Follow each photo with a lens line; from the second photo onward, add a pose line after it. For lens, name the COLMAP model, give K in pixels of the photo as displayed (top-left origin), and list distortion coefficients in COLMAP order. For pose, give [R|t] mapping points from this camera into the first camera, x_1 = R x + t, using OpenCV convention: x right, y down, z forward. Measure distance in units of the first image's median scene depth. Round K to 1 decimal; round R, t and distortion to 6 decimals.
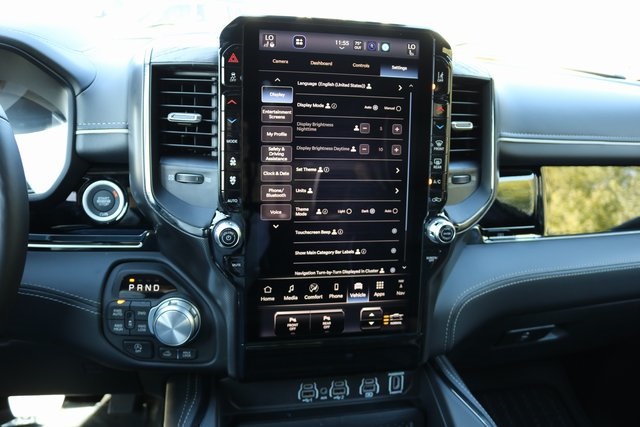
lens RADIAL K [[520.6, 0, 315.8], [0, 520.6, 215.6], [0, 0, 1]] dist [-0.169923, 0.131351]
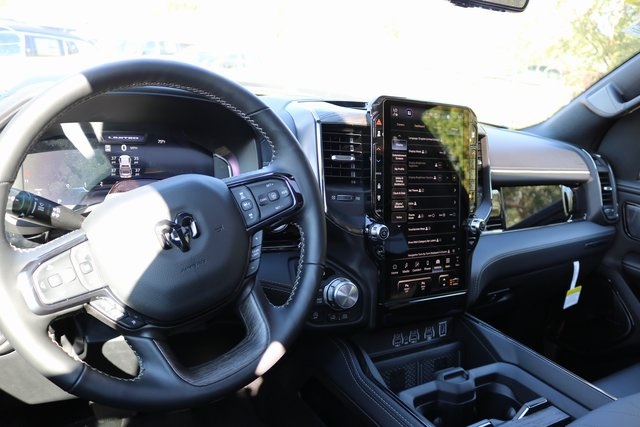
lens RADIAL K [[520.6, 0, 315.8], [0, 520.6, 215.6], [0, 0, 1]] dist [-0.169923, 0.131351]
pose [[0.941591, -0.041129, 0.334239, -0.830672], [0.063801, 0.996326, -0.057136, 0.061553], [-0.330661, 0.075124, 0.940755, -0.410834]]
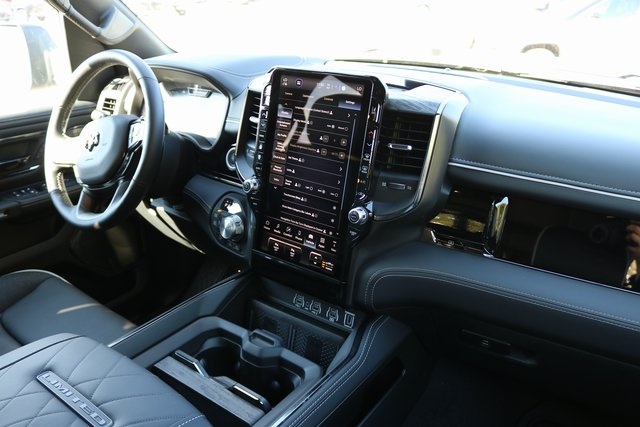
lens RADIAL K [[520.6, 0, 315.8], [0, 520.6, 215.6], [0, 0, 1]] dist [-0.169923, 0.131351]
pose [[0.679562, 0.236090, -0.694592, 1.212069], [-0.220494, 0.968756, 0.113555, -0.113017], [0.699699, 0.075986, 0.710386, -0.127660]]
